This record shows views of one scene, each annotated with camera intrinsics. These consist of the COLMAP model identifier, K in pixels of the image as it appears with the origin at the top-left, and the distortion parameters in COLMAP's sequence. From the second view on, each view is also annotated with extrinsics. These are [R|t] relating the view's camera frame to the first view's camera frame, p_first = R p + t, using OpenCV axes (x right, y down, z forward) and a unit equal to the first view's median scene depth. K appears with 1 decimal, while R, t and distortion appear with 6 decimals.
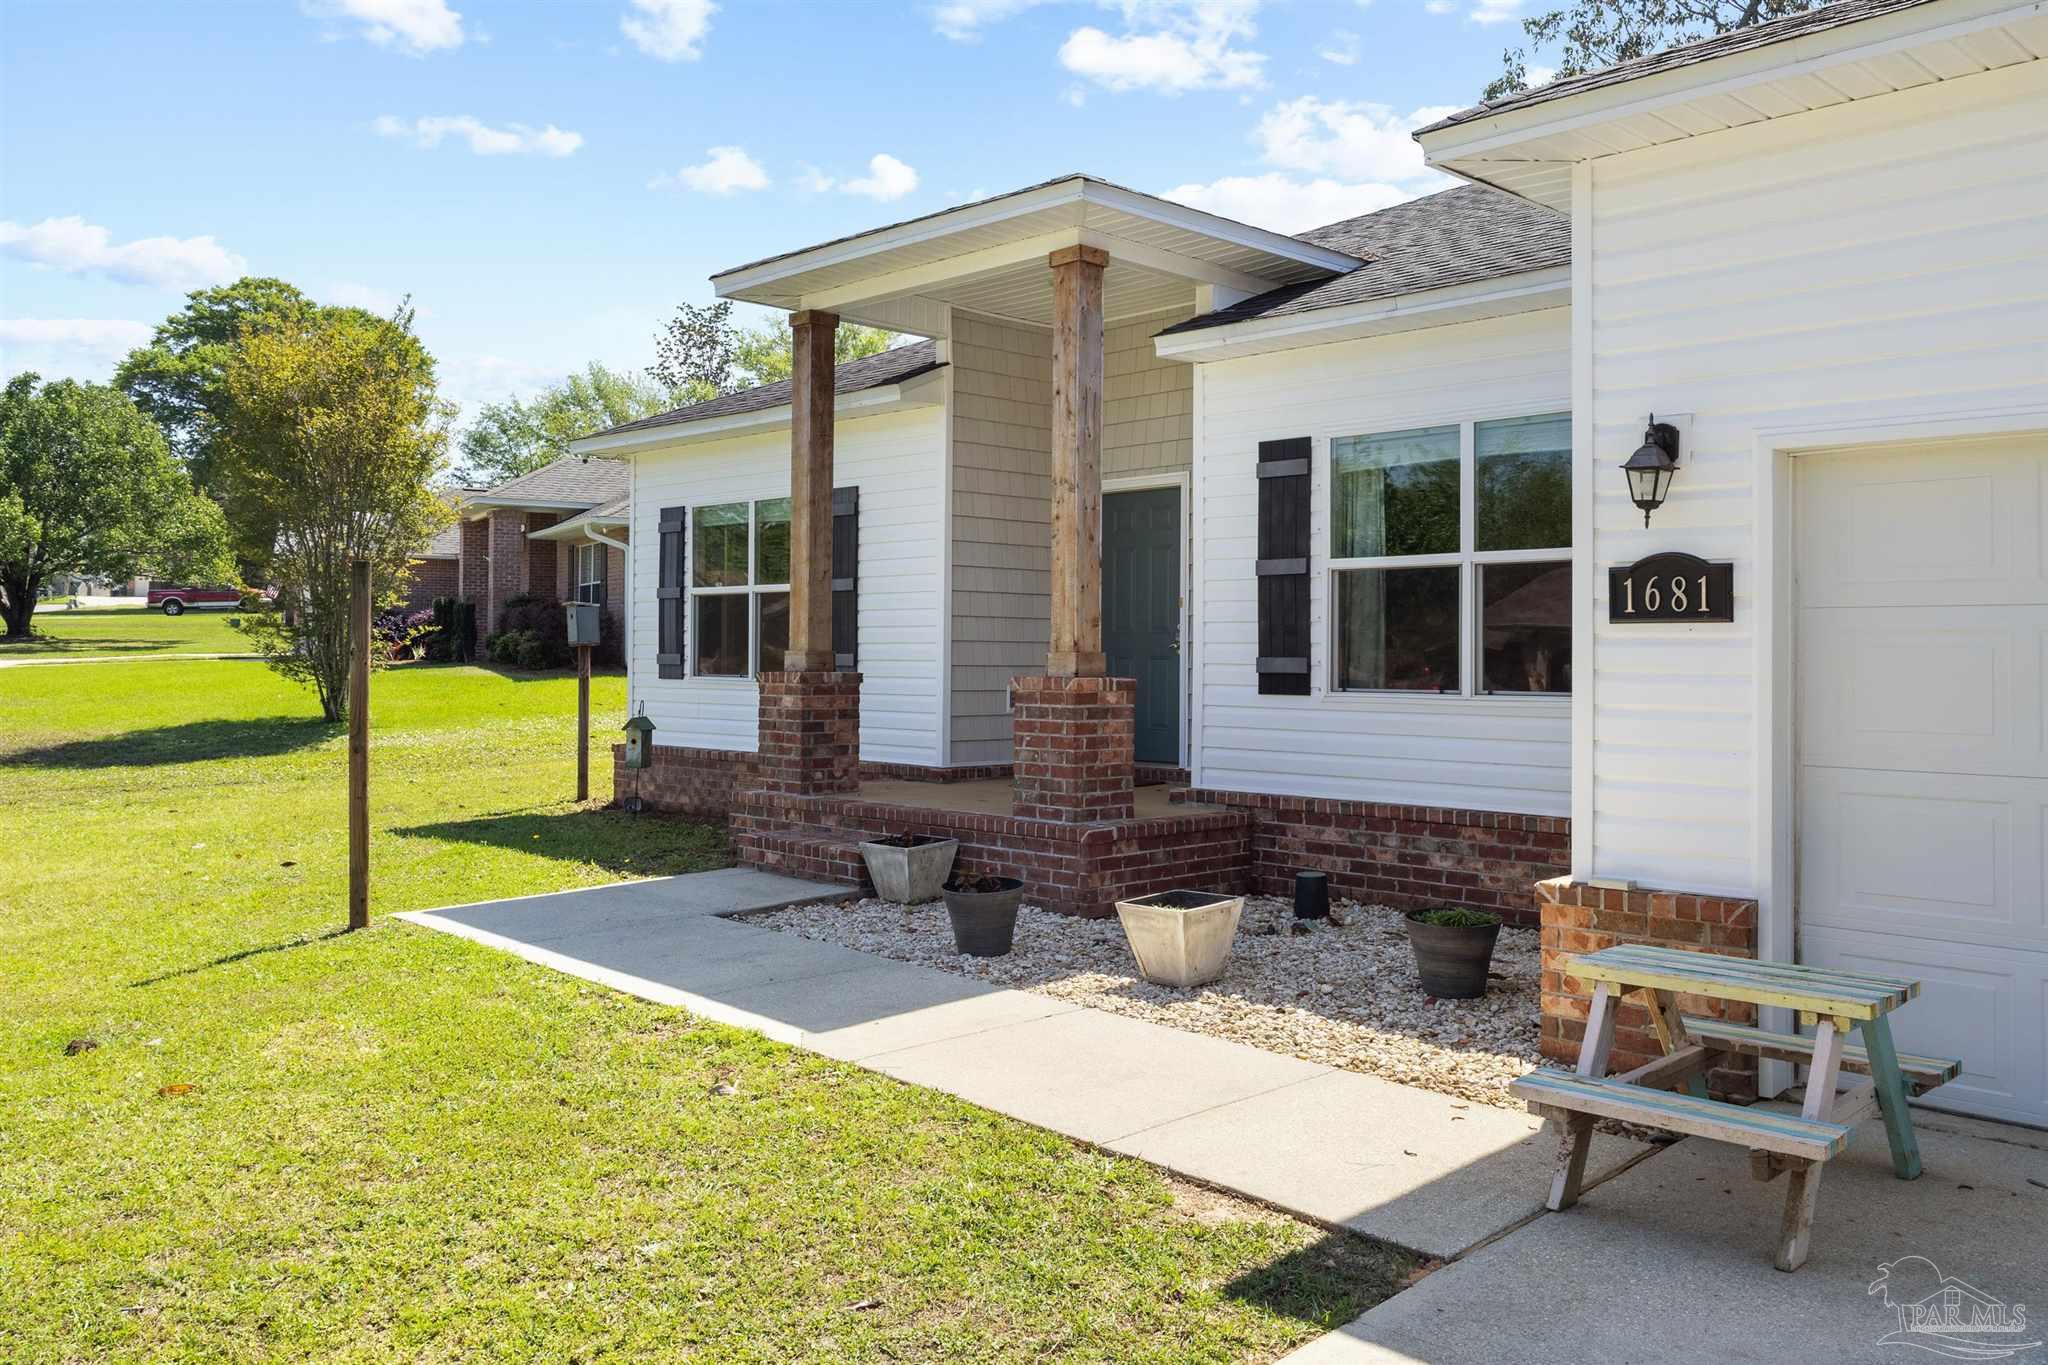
lens RADIAL K [[1633.7, 0, 1025.4], [0, 1633.7, 618.8], [0, 0, 1]] dist [-0.000118, -0.000282]
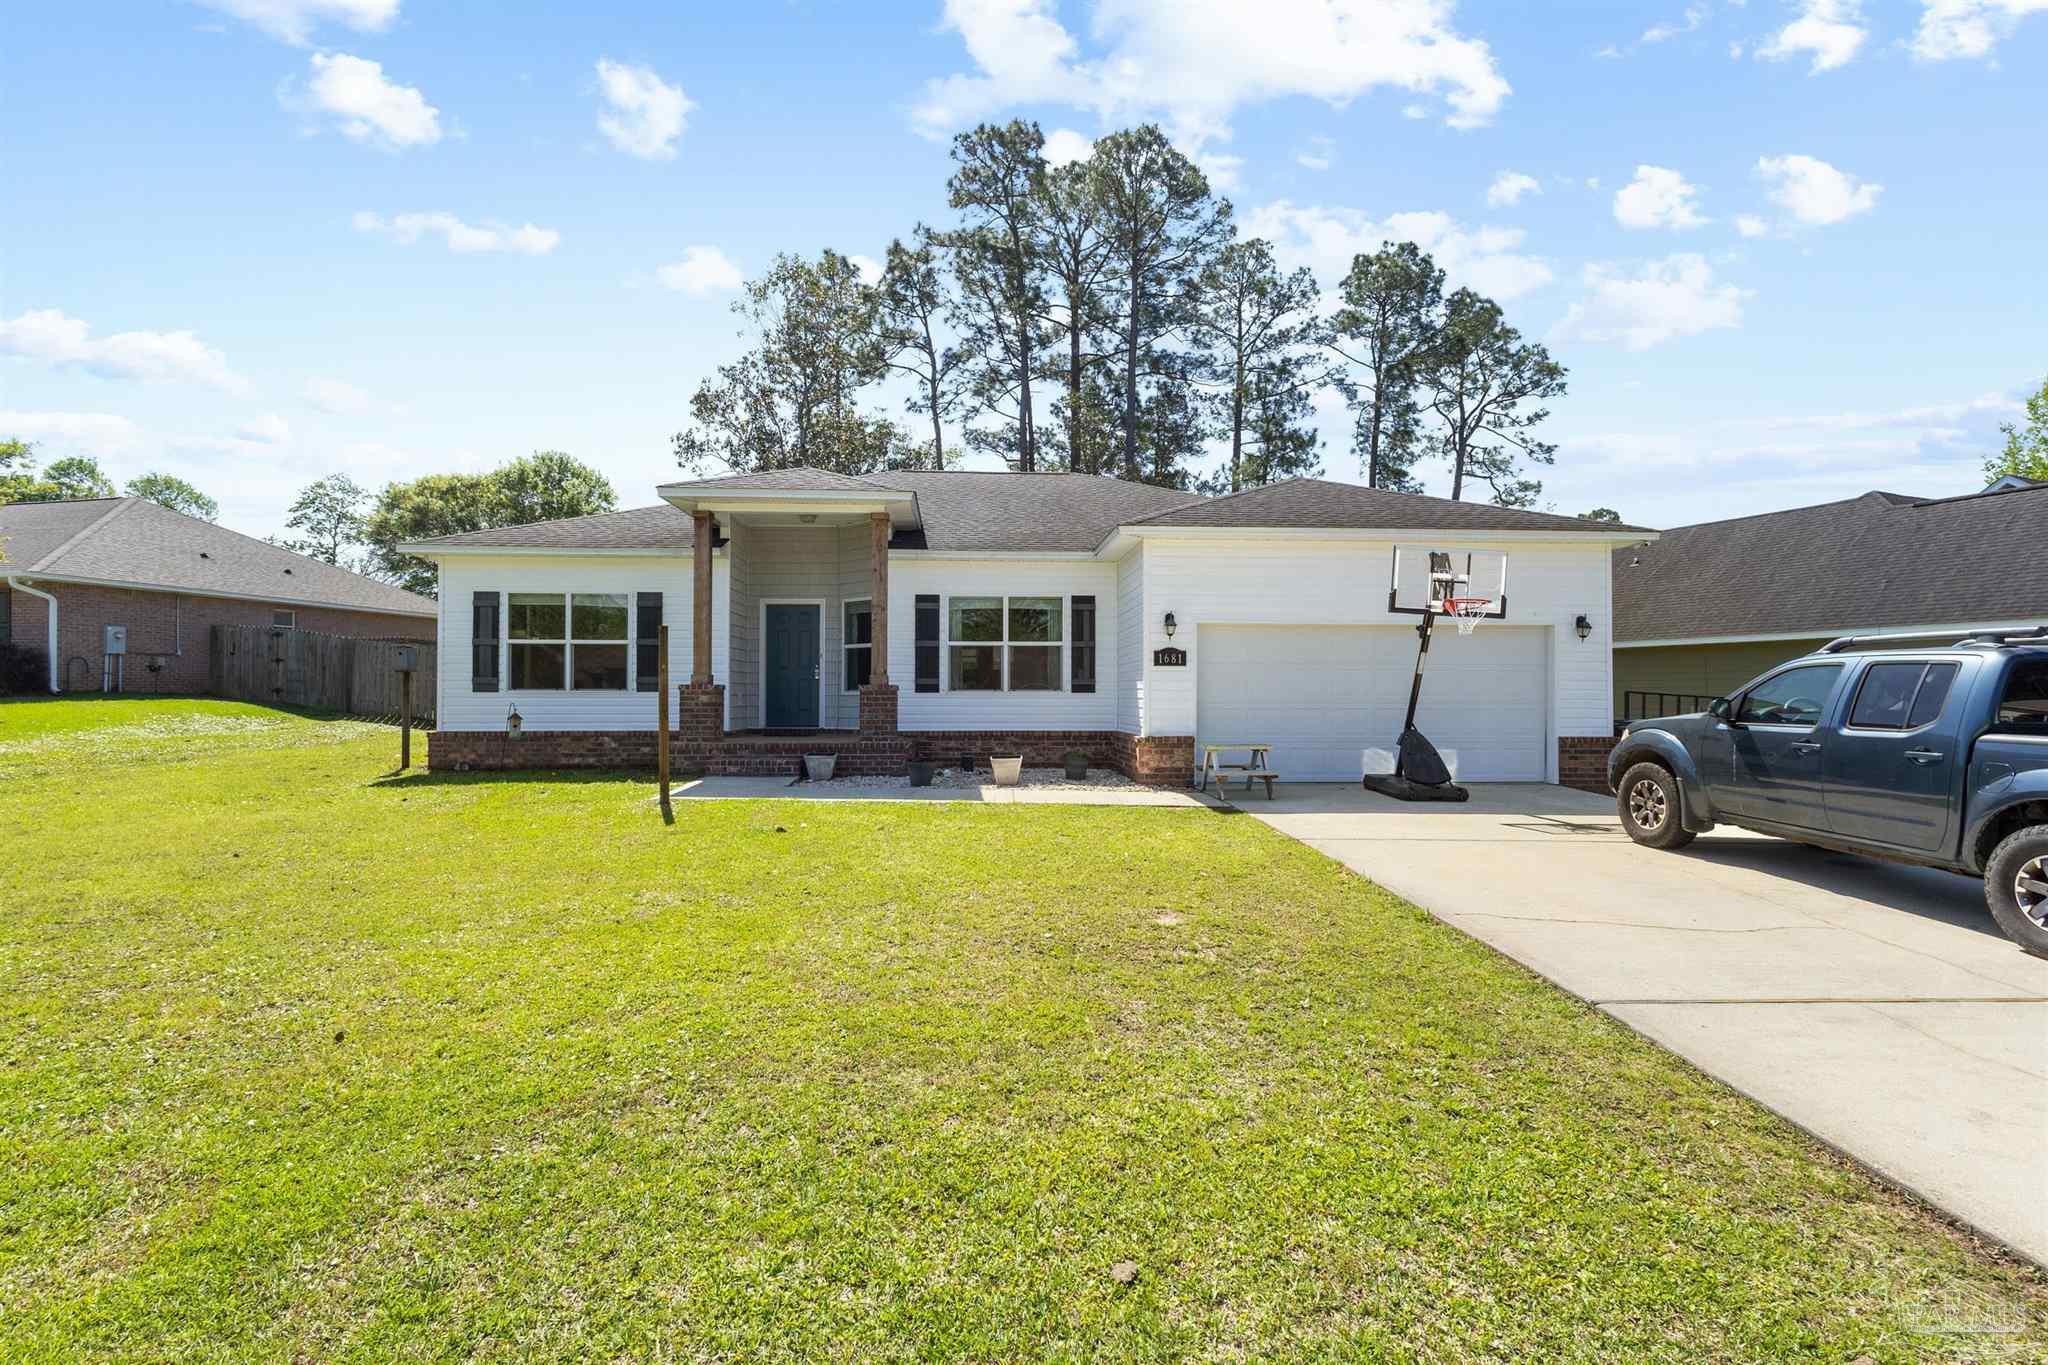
lens RADIAL K [[957.6, 0, 1023.3], [0, 957.6, 680.4], [0, 0, 1]] dist [-0.000864, 0.021759]
pose [[0.662918, 0.007139, 0.748658, -0.893056], [-0.014647, 0.999887, 0.003435, 0.019467], [-0.748549, -0.013243, 0.662947, -0.132024]]
